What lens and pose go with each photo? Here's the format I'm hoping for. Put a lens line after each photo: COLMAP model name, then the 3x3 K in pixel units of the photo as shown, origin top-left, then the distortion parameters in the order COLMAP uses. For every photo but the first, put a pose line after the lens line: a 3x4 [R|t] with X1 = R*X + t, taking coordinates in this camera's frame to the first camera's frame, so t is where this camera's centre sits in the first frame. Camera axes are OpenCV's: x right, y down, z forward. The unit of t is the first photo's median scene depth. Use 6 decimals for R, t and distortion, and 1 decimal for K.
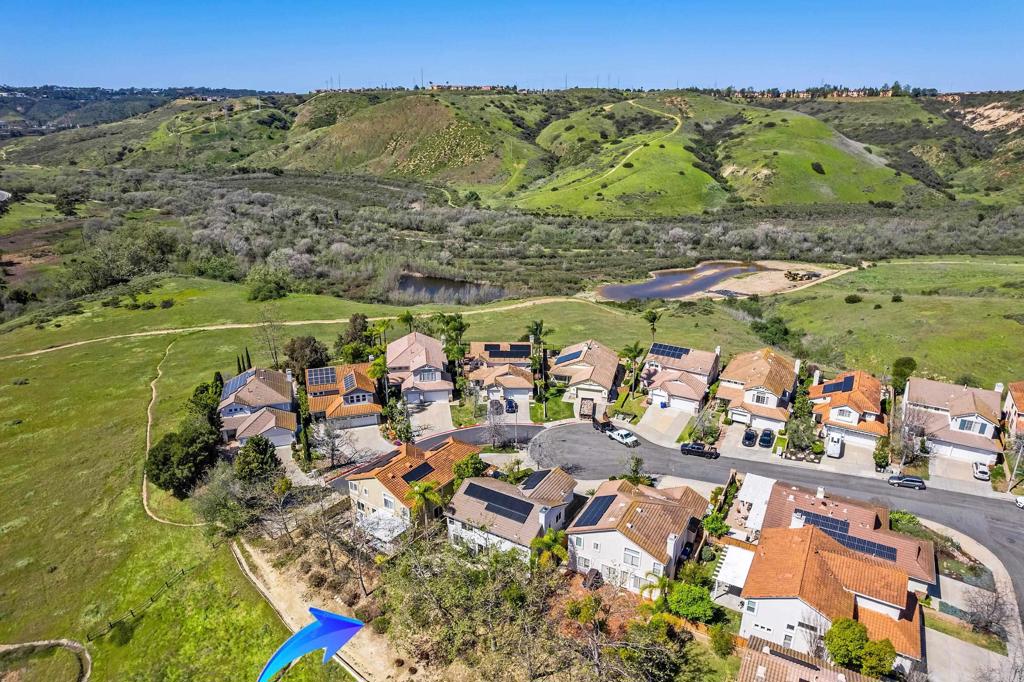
lens RADIAL K [[676.7, 0, 516.7], [0, 676.7, 313.0], [0, 0, 1]] dist [-0.085167, 0.095933]
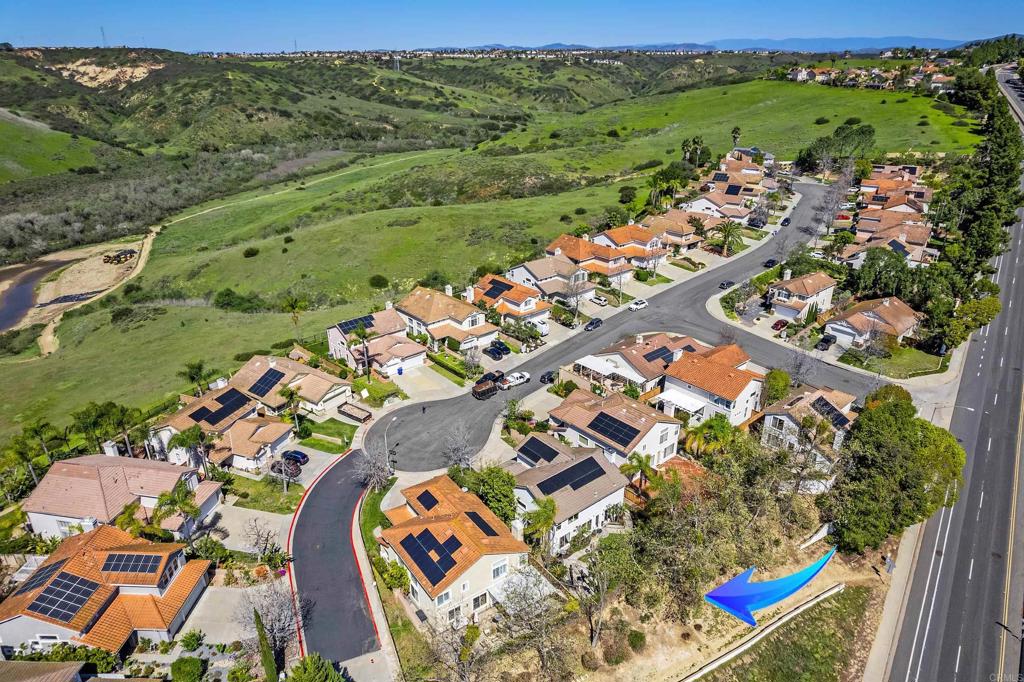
lens RADIAL K [[676.7, 0, 516.7], [0, 676.7, 313.0], [0, 0, 1]] dist [-0.085167, 0.095933]
pose [[0.330906, -0.347041, 0.877532, -0.139767], [0.295430, 0.921273, 0.252937, -0.035126], [-0.896226, 0.175551, 0.407382, 0.107394]]
